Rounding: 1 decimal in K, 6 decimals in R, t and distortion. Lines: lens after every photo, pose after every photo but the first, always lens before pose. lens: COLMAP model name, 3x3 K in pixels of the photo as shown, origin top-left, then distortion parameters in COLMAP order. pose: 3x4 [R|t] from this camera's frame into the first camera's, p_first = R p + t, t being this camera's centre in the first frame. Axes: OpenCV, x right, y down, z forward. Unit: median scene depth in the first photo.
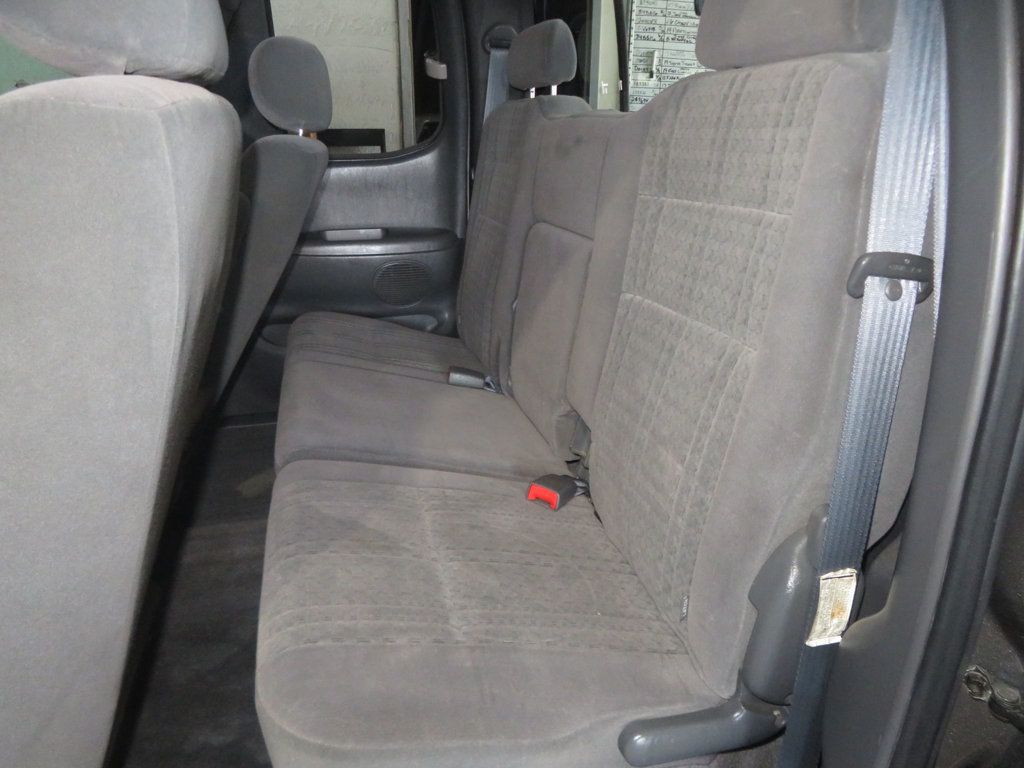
lens RADIAL K [[704.8, 0, 512.0], [0, 704.8, 384.0], [0, 0, 1]] dist [-0.019608, 0.003909]
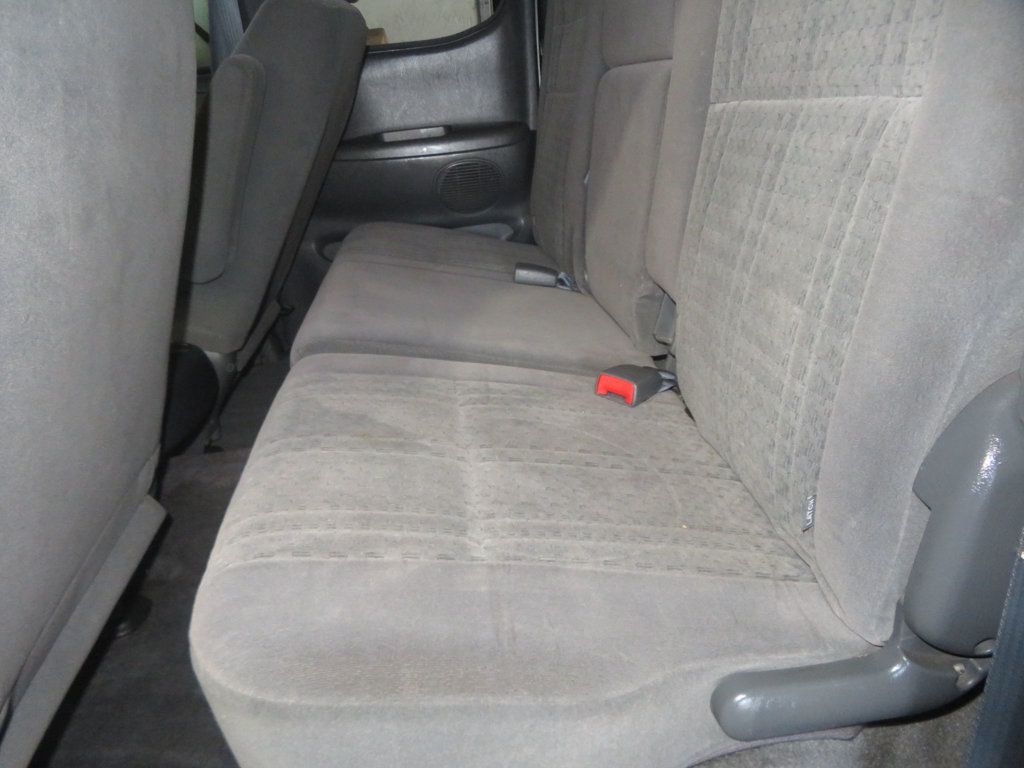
lens RADIAL K [[709.4, 0, 512.0], [0, 709.4, 384.0], [0, 0, 1]] dist [-0.010225, 0.001408]
pose [[0.987203, -0.037825, -0.154916, 0.066550], [0.048518, 0.996651, 0.065829, 0.123511], [0.151907, -0.072503, 0.985732, 0.265652]]
